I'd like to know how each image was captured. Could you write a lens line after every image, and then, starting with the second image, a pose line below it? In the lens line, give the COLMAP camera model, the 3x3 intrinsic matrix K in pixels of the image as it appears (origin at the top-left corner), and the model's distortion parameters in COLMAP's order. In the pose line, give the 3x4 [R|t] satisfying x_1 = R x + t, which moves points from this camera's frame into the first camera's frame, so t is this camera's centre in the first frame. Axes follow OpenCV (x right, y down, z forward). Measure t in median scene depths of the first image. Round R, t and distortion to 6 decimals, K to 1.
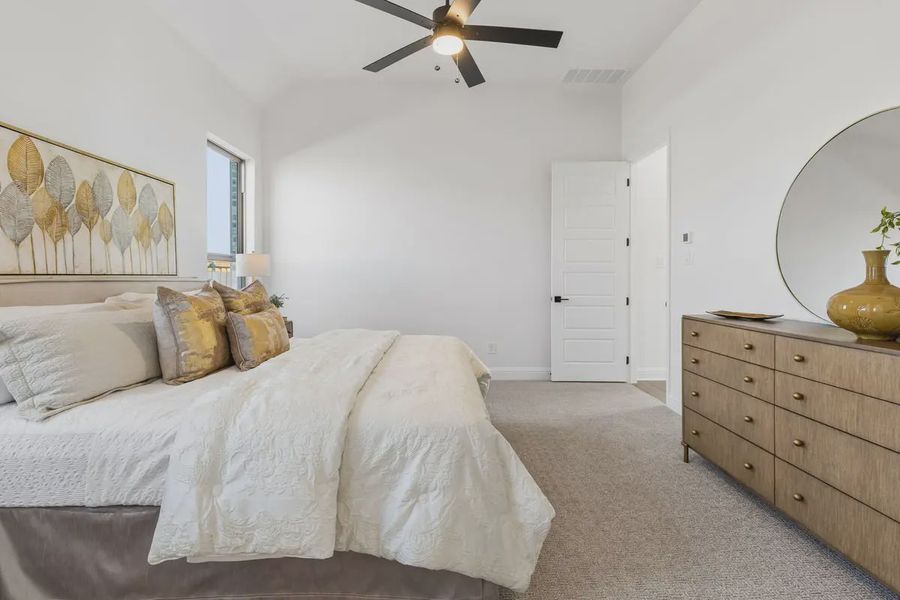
lens RADIAL K [[420.7, 0, 448.3], [0, 420.7, 281.0], [0, 0, 1]] dist [0.001689, 0.000563]
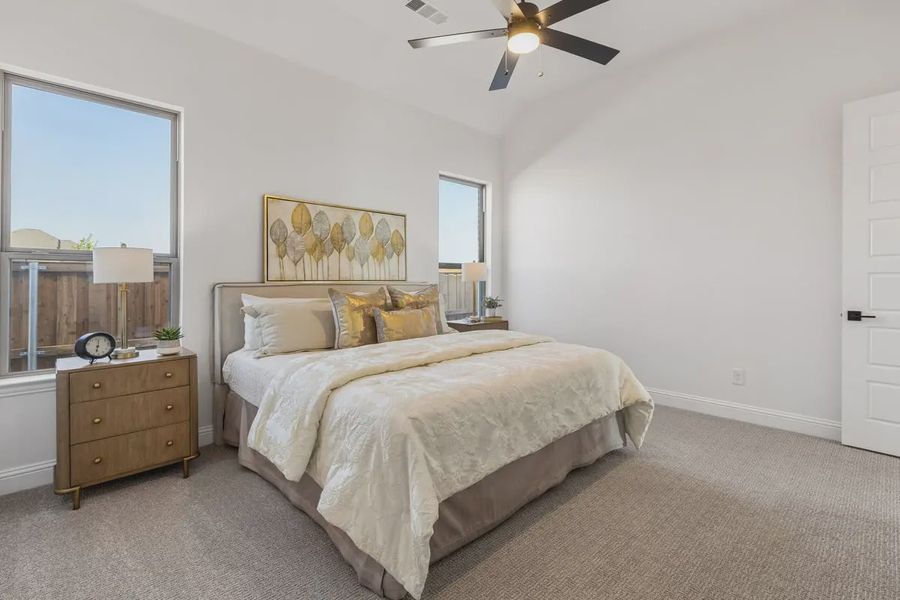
lens RADIAL K [[408.2, 0, 447.4], [0, 408.2, 285.6], [0, 0, 1]] dist [-0.000346, 0.000029]
pose [[0.674979, 0.005978, -0.737812, 0.559968], [-0.005328, 0.999981, 0.003228, -0.002760], [0.737817, 0.001752, 0.674998, 0.238299]]
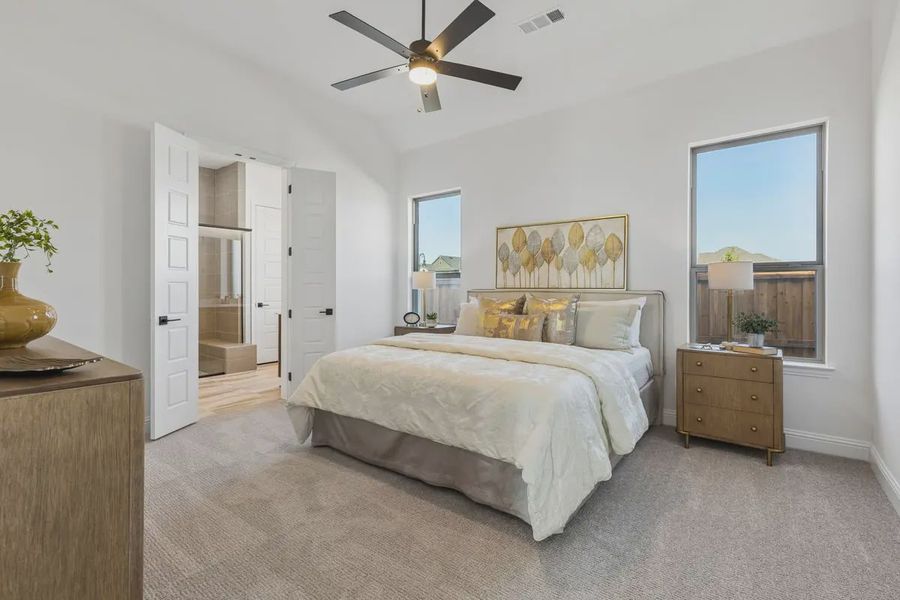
lens RADIAL K [[408.2, 0, 447.4], [0, 408.2, 285.6], [0, 0, 1]] dist [-0.000346, 0.000029]
pose [[-0.633121, -0.005639, -0.774032, 0.775439], [-0.011177, 0.999936, 0.001857, -0.024091], [0.773972, 0.009827, -0.633144, 1.710024]]
